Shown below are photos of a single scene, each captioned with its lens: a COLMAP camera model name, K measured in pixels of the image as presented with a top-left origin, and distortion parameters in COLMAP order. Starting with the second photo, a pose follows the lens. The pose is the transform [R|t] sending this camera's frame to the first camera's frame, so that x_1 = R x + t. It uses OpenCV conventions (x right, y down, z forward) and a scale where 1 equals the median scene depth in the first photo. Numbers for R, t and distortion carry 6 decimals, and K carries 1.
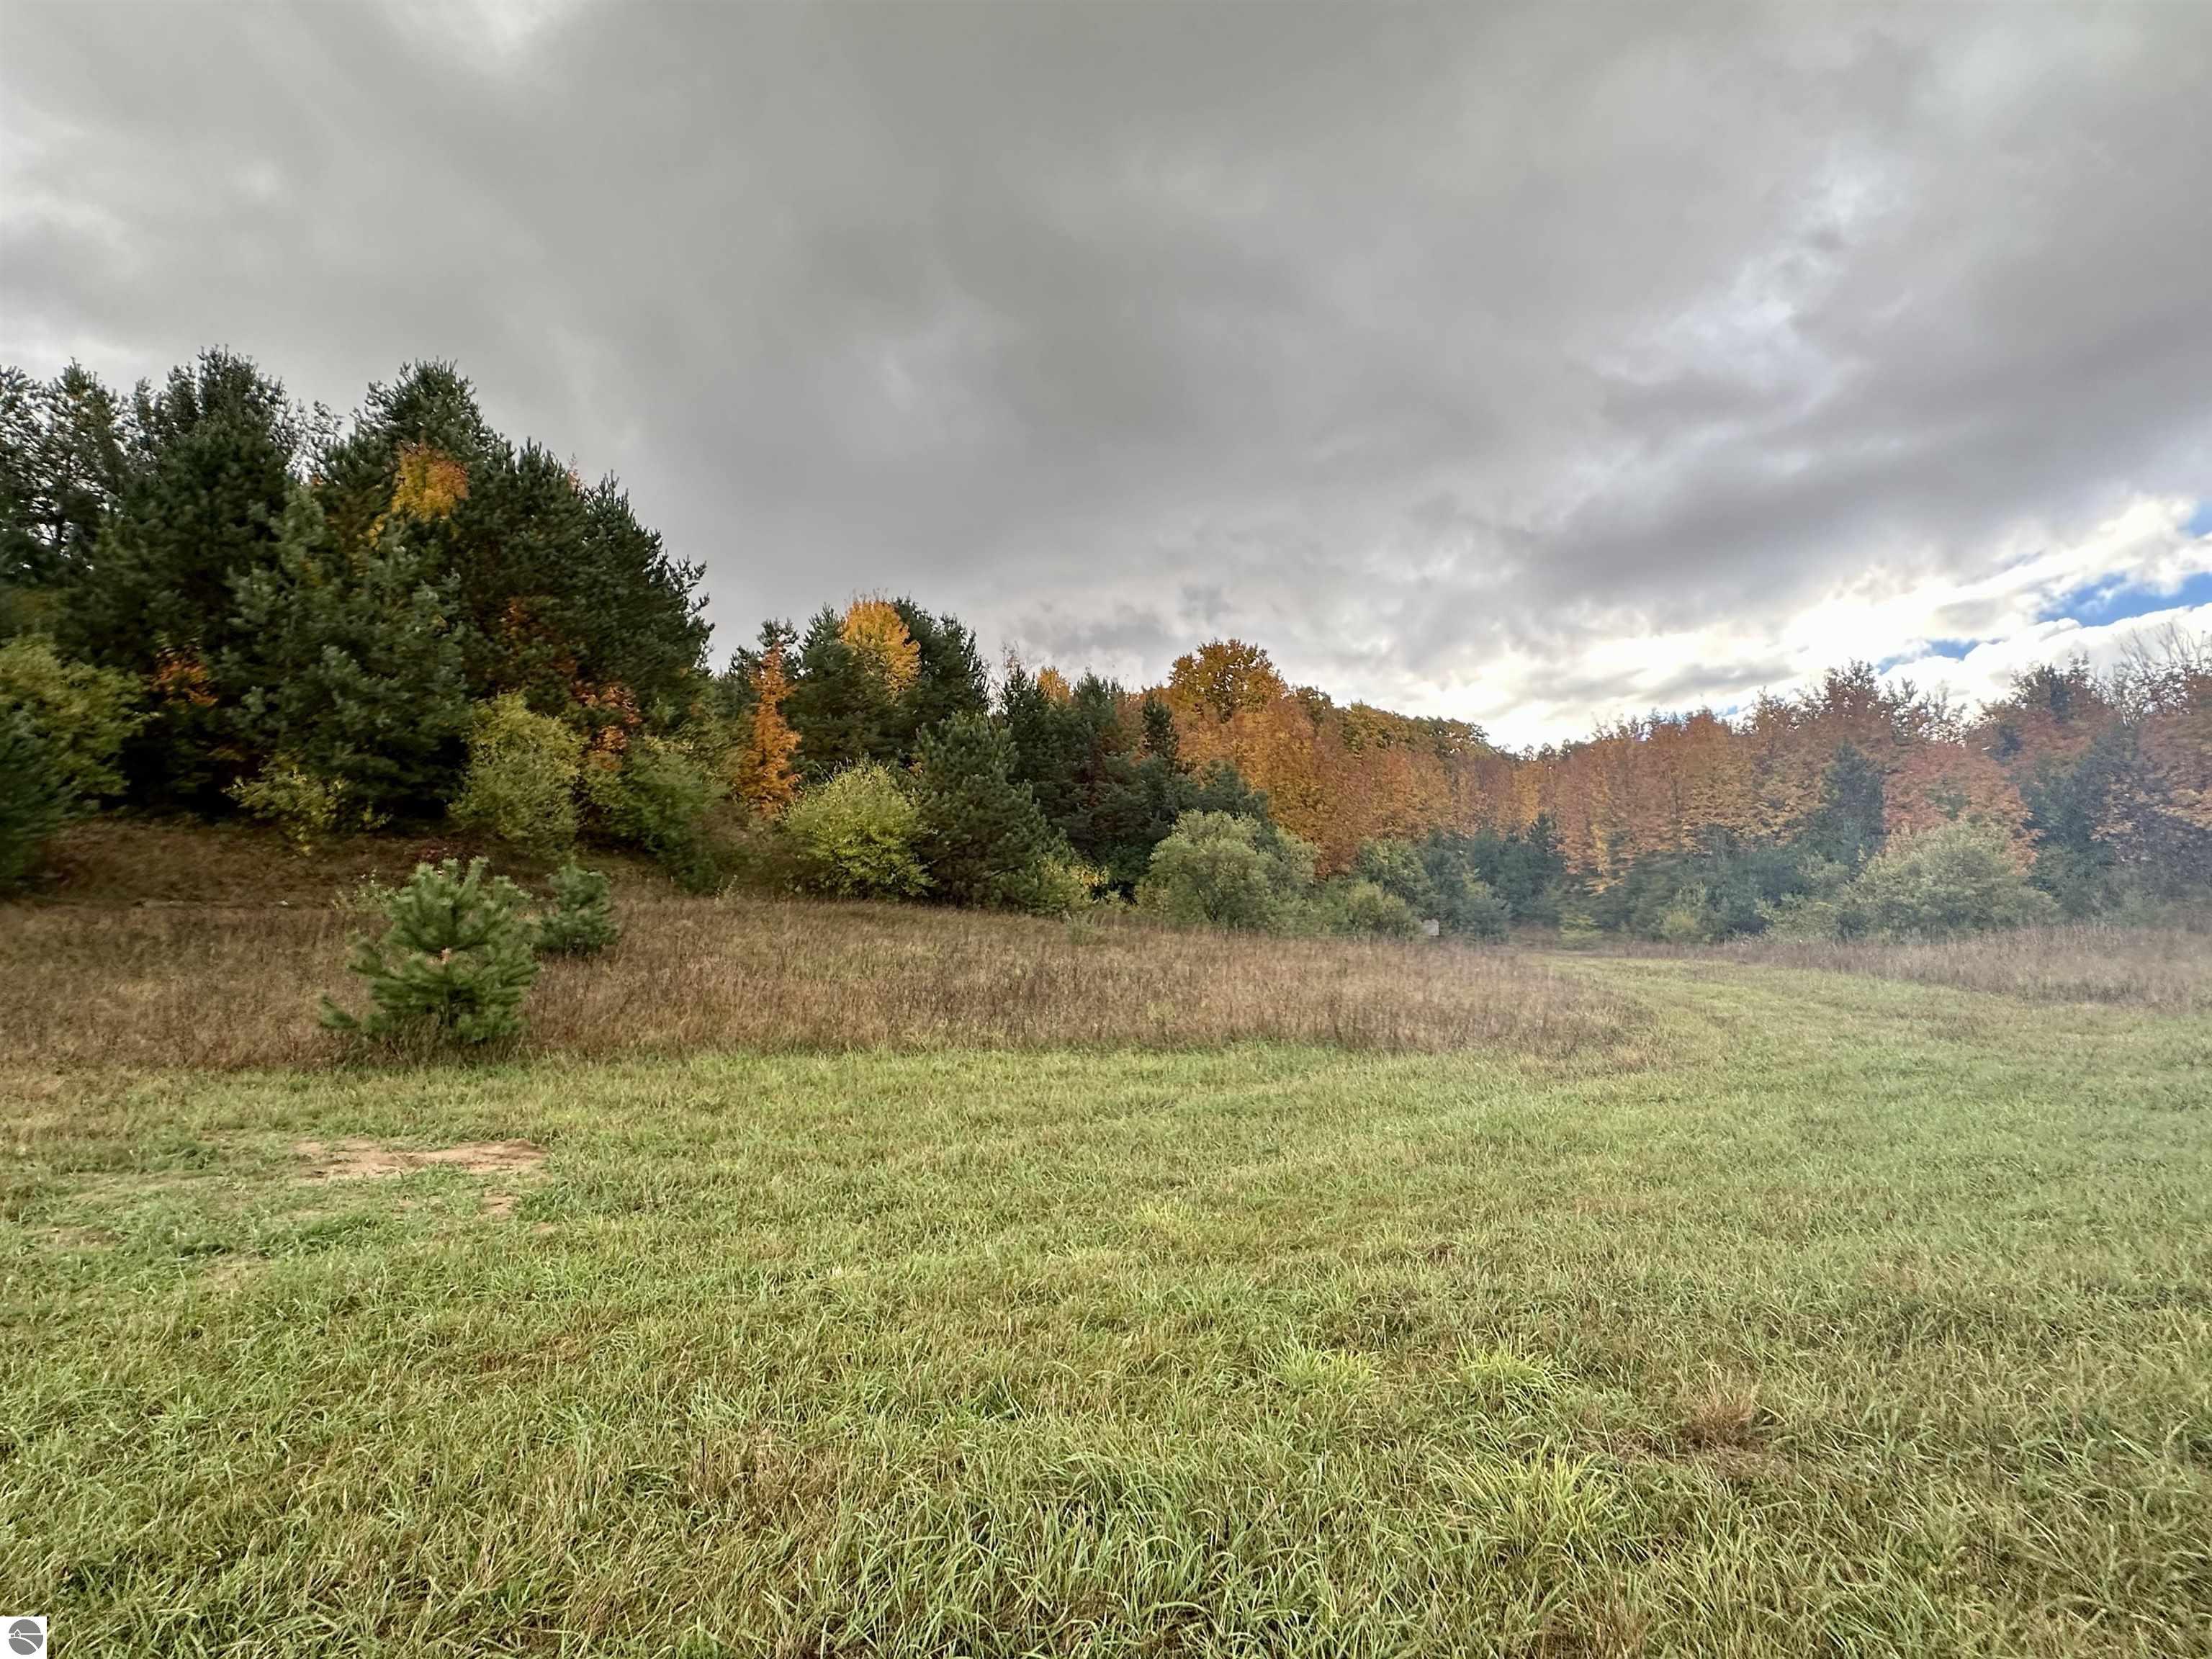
lens RADIAL K [[1091.5, 0, 1106.0], [0, 1091.5, 829.5], [0, 0, 1]] dist [0.001739, -0.000827]
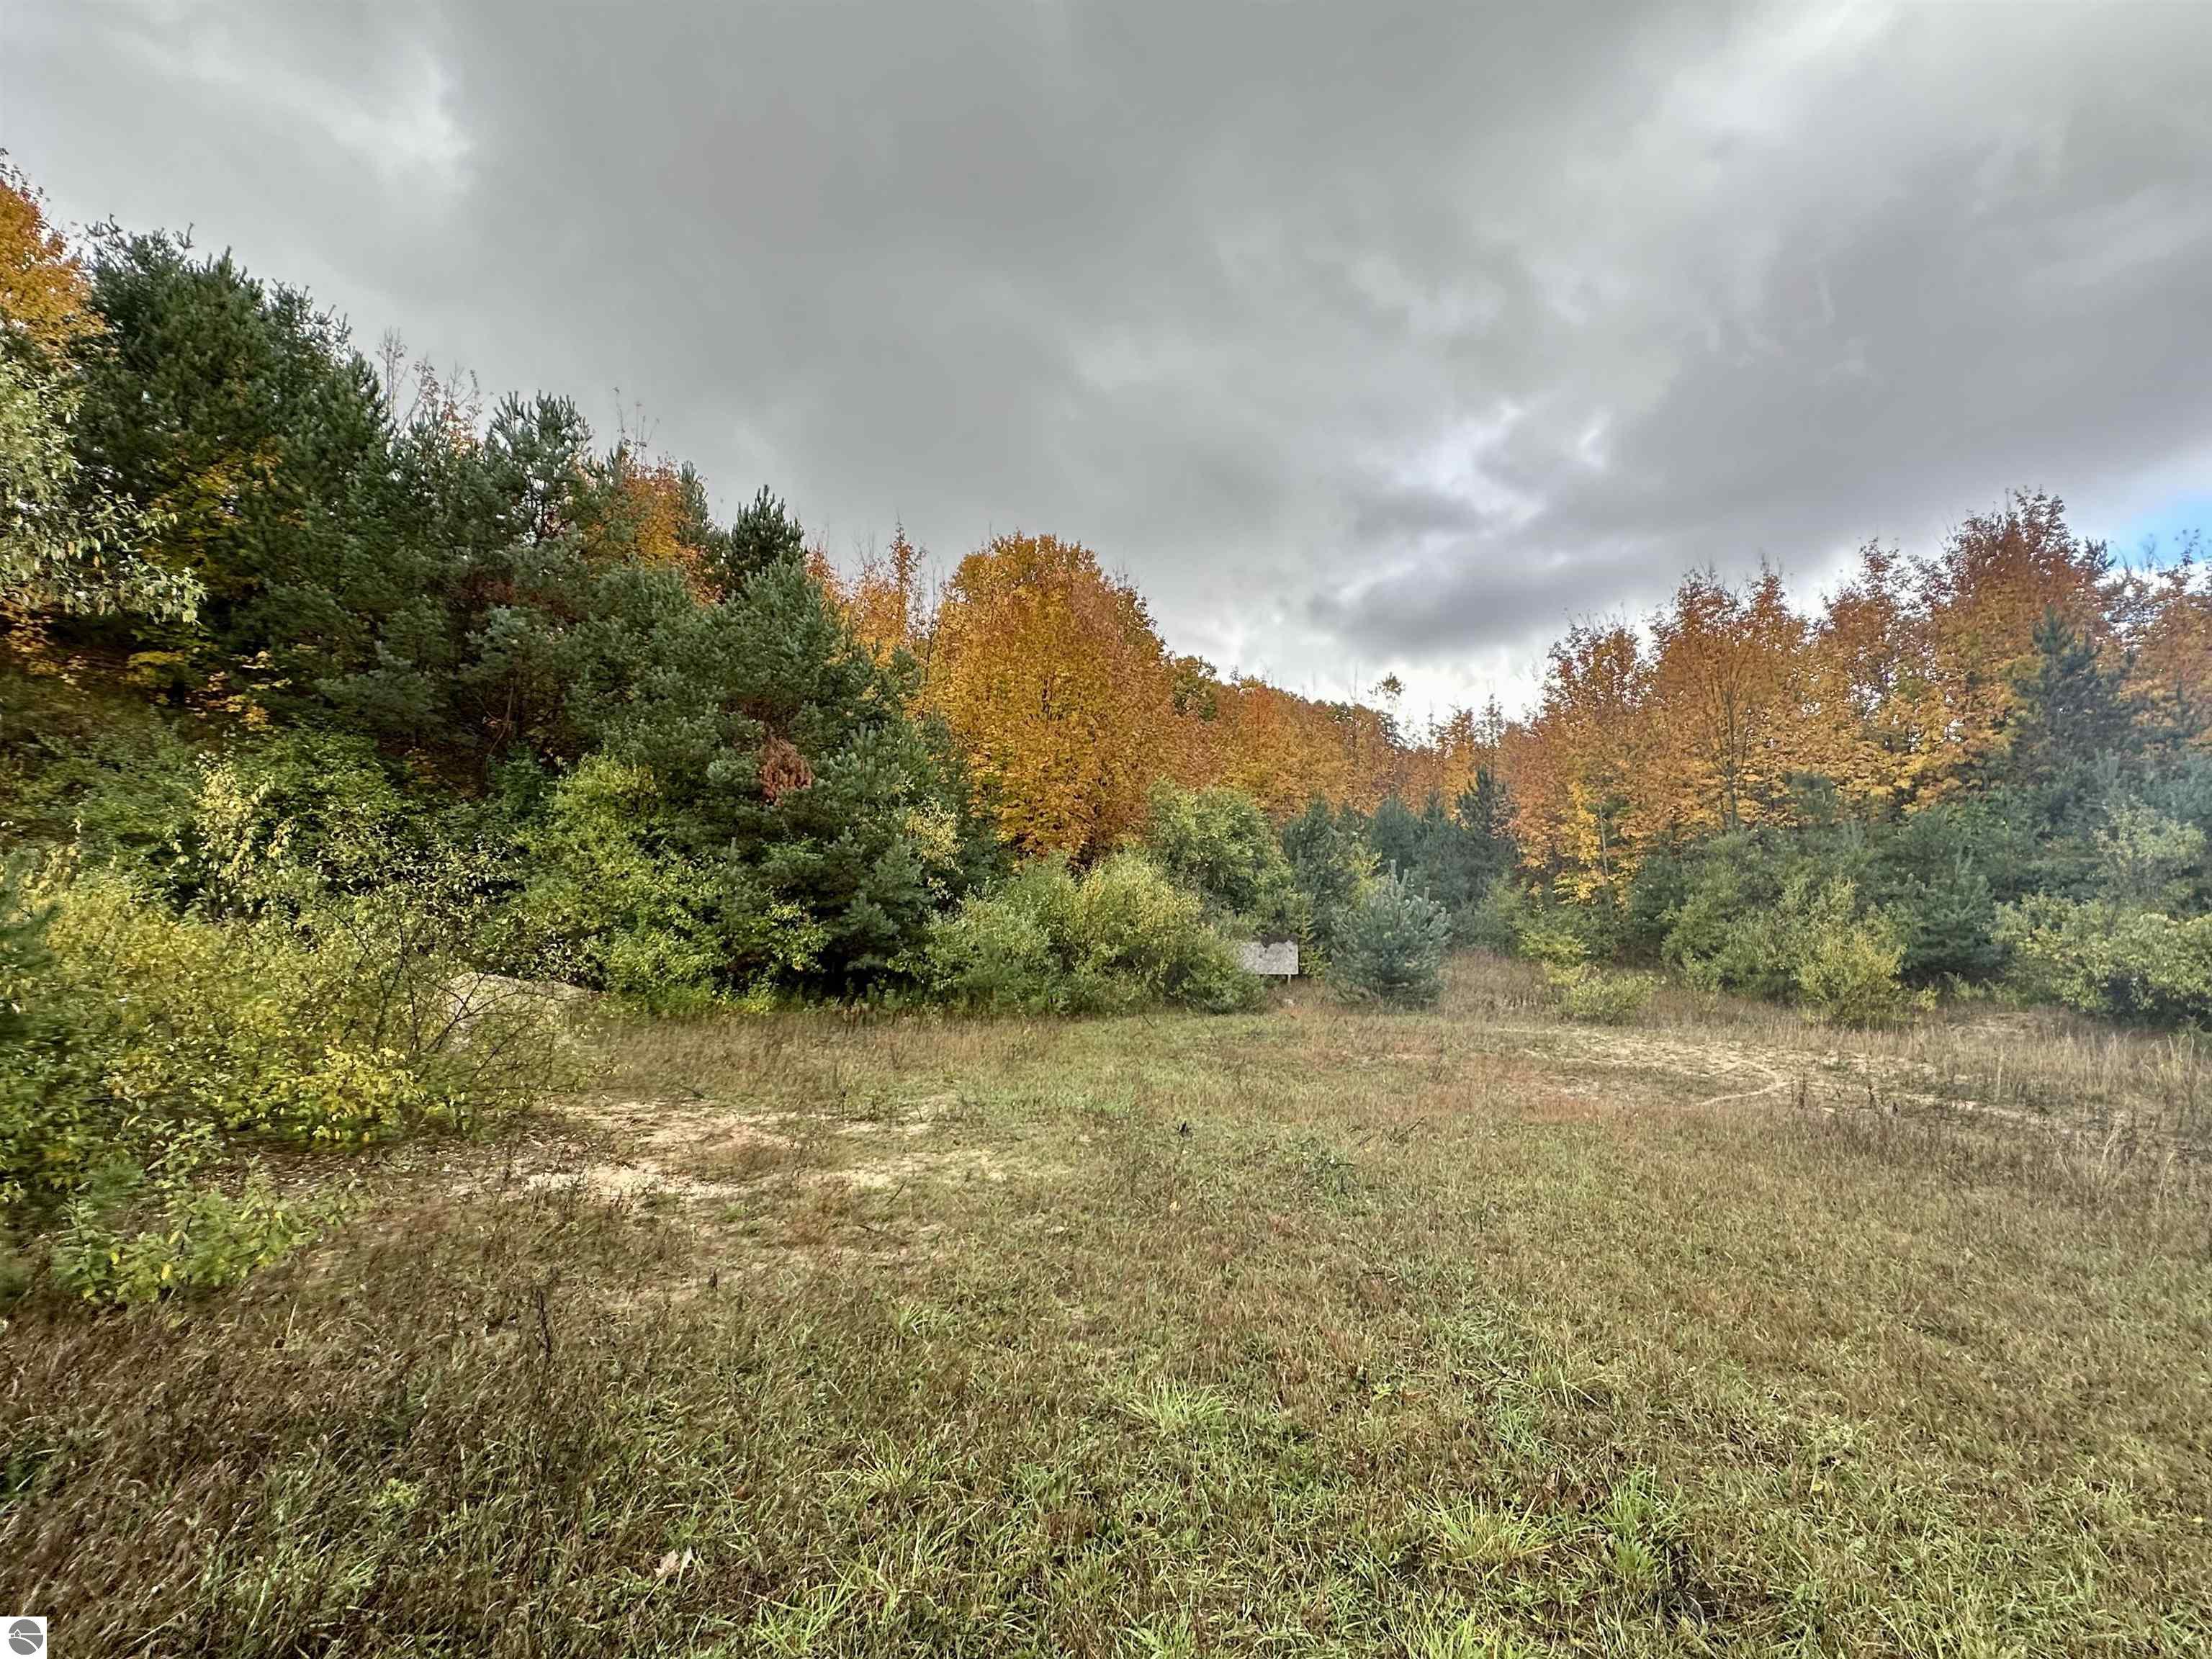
lens RADIAL K [[1091.5, 0, 1106.0], [0, 1091.5, 829.5], [0, 0, 1]] dist [0.001739, -0.000827]
pose [[0.996955, 0.018384, 0.075786, 0.179875], [-0.017592, 0.999784, -0.011096, 0.038218], [-0.075974, 0.009729, 0.997062, 0.512604]]
